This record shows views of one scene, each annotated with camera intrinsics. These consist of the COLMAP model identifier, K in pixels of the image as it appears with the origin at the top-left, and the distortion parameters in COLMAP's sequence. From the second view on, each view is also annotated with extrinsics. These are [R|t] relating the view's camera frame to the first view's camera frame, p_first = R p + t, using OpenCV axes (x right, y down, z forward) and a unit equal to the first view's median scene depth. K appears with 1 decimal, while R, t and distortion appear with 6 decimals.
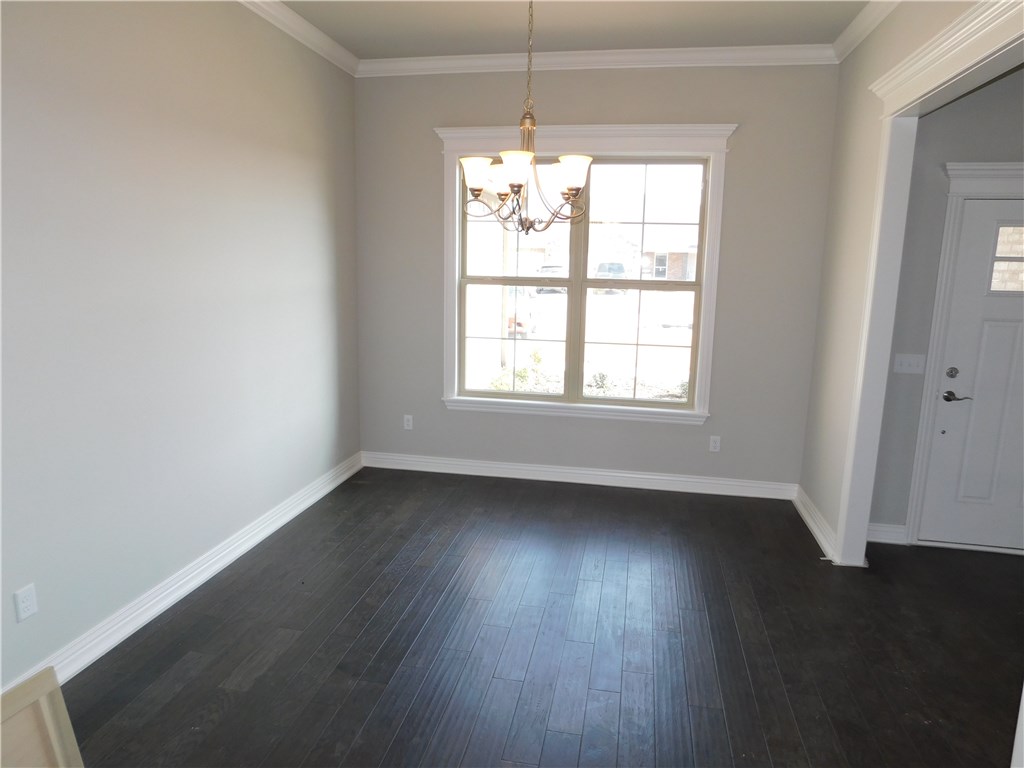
lens RADIAL K [[684.7, 0, 517.2], [0, 684.7, 382.8], [0, 0, 1]] dist [-0.008931, -0.001080]
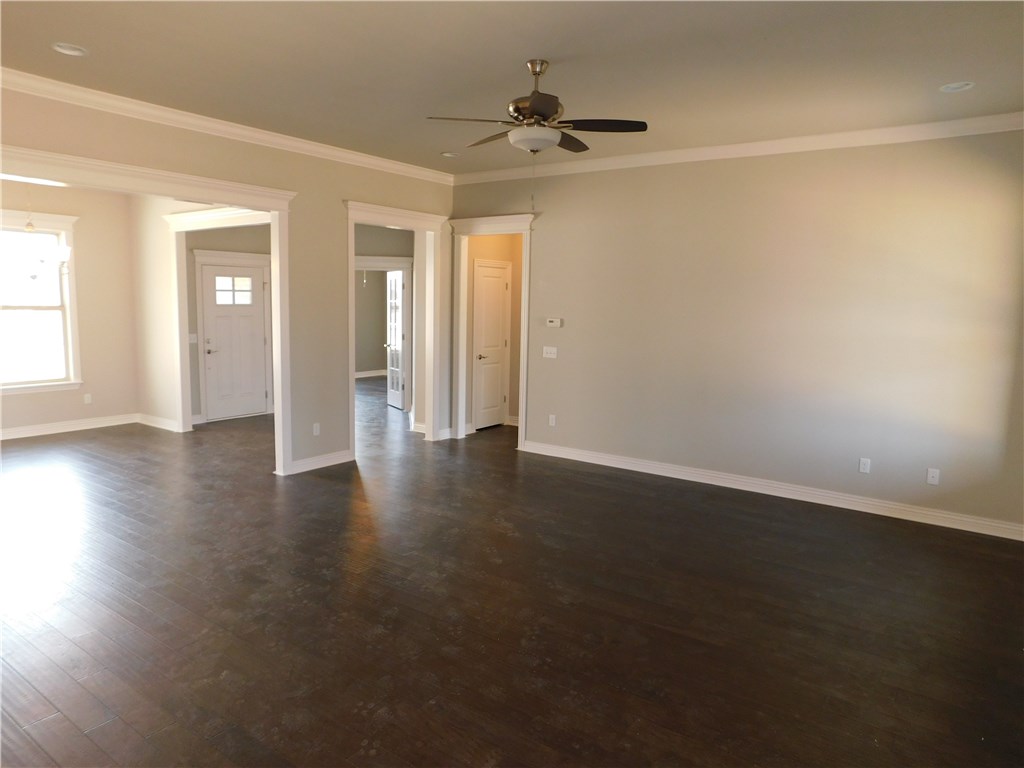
lens RADIAL K [[684.7, 0, 510.7], [0, 684.7, 382.5], [0, 0, 1]] dist [-0.008931, -0.001080]
pose [[0.432045, -0.115870, 0.894377, -0.961106], [0.163489, 0.985343, 0.048678, 0.173122], [-0.886909, 0.125190, 0.444657, -0.866211]]
